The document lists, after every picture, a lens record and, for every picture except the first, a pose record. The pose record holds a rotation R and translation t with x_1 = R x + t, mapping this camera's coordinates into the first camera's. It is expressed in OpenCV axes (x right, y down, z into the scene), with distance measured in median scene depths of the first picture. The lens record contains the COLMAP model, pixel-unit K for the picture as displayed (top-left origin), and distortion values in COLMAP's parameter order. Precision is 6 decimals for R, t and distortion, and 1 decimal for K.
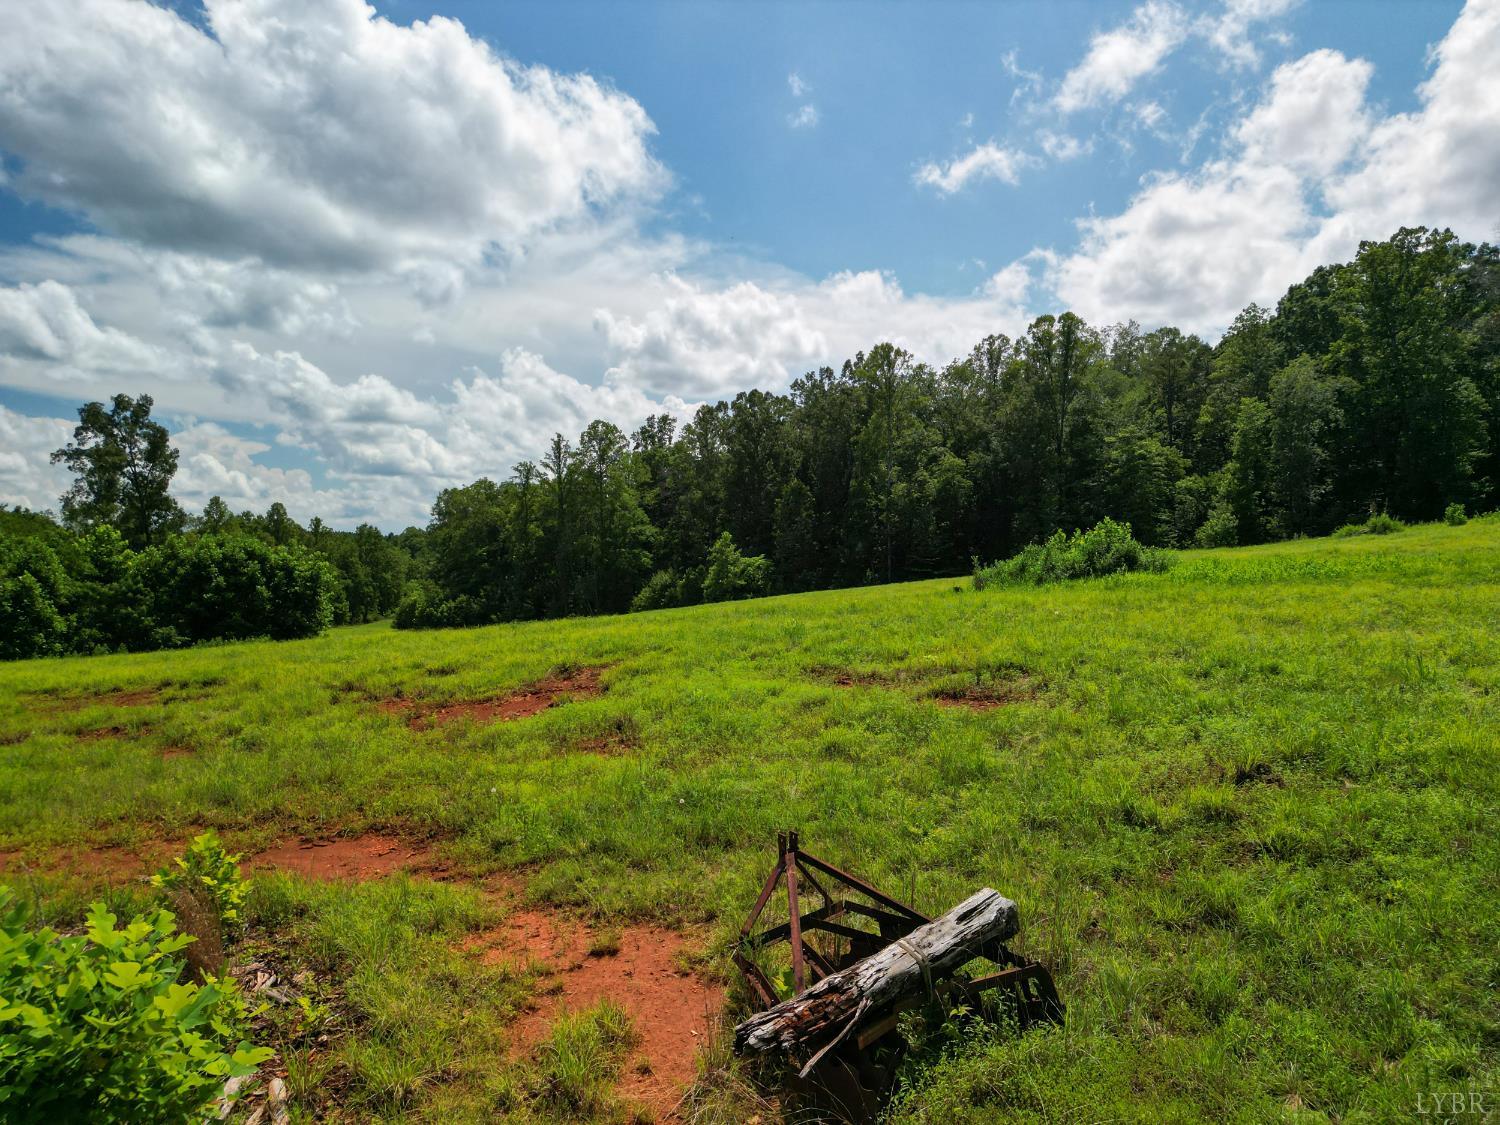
lens RADIAL K [[1036.4, 0, 750.0], [0, 1036.4, 562.5], [0, 0, 1]] dist [0.064269, -0.060274]
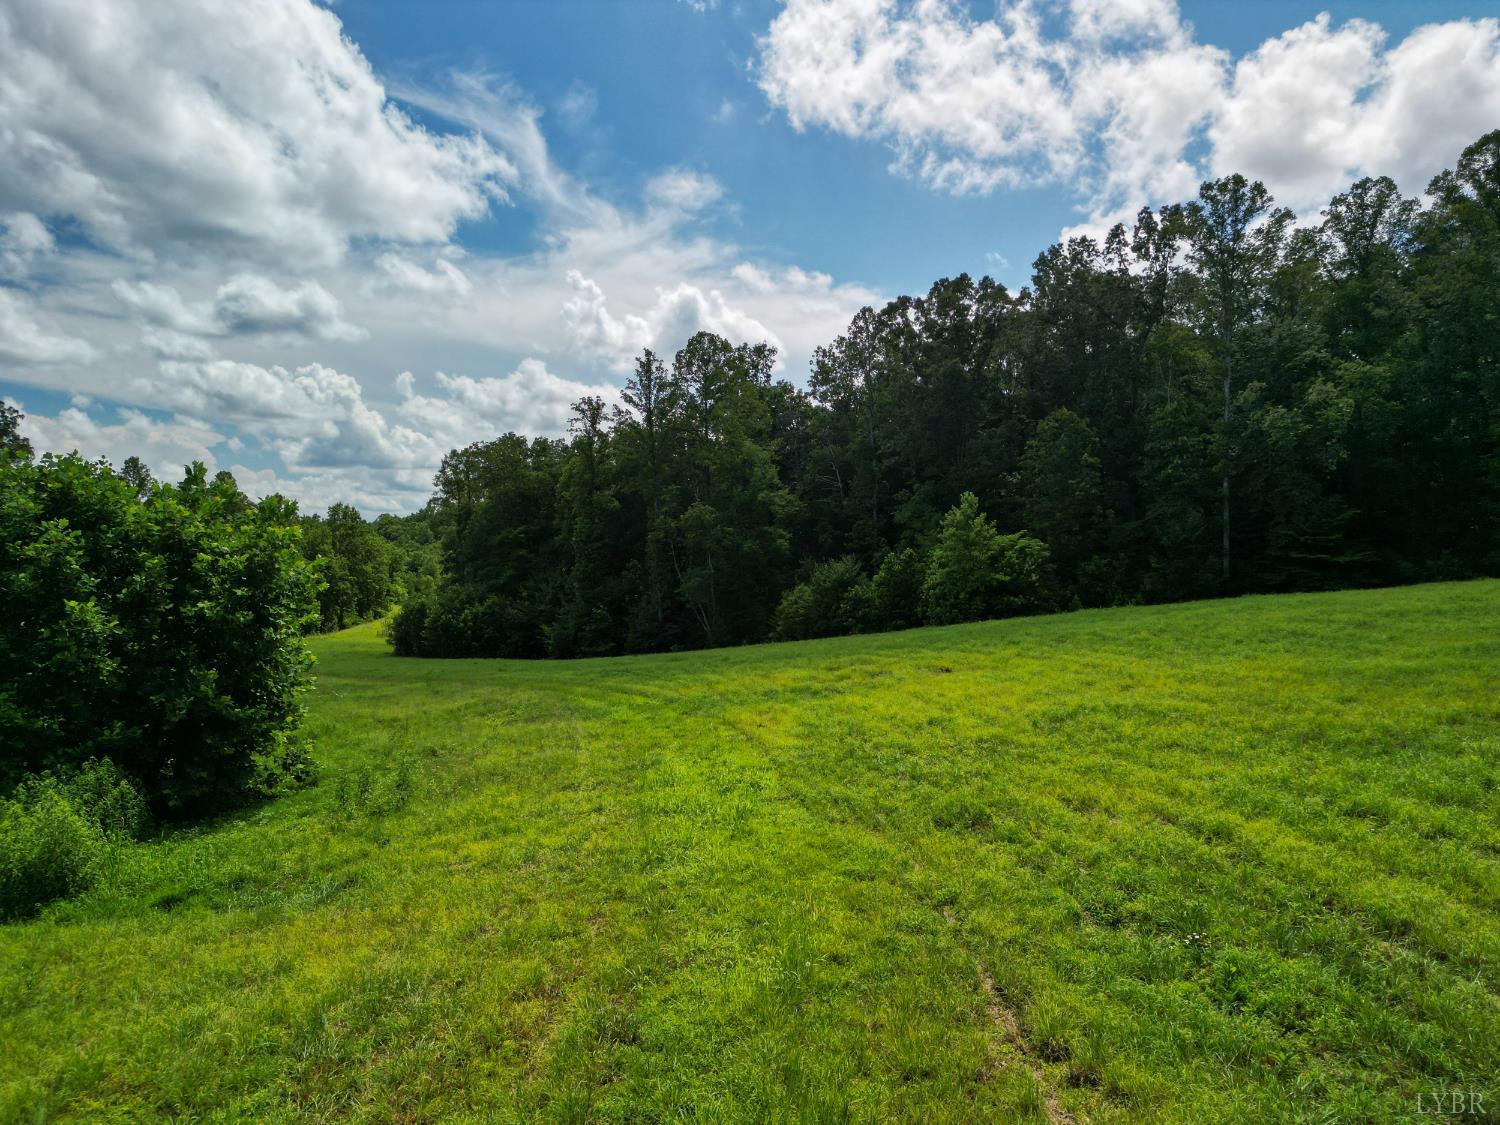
lens RADIAL K [[1036.4, 0, 750.0], [0, 1036.4, 562.5], [0, 0, 1]] dist [0.064269, -0.060274]
pose [[0.999570, -0.003042, 0.029177, -0.133337], [0.002793, 0.999959, 0.008565, 0.004320], [-0.029202, -0.008479, 0.999538, 0.327133]]
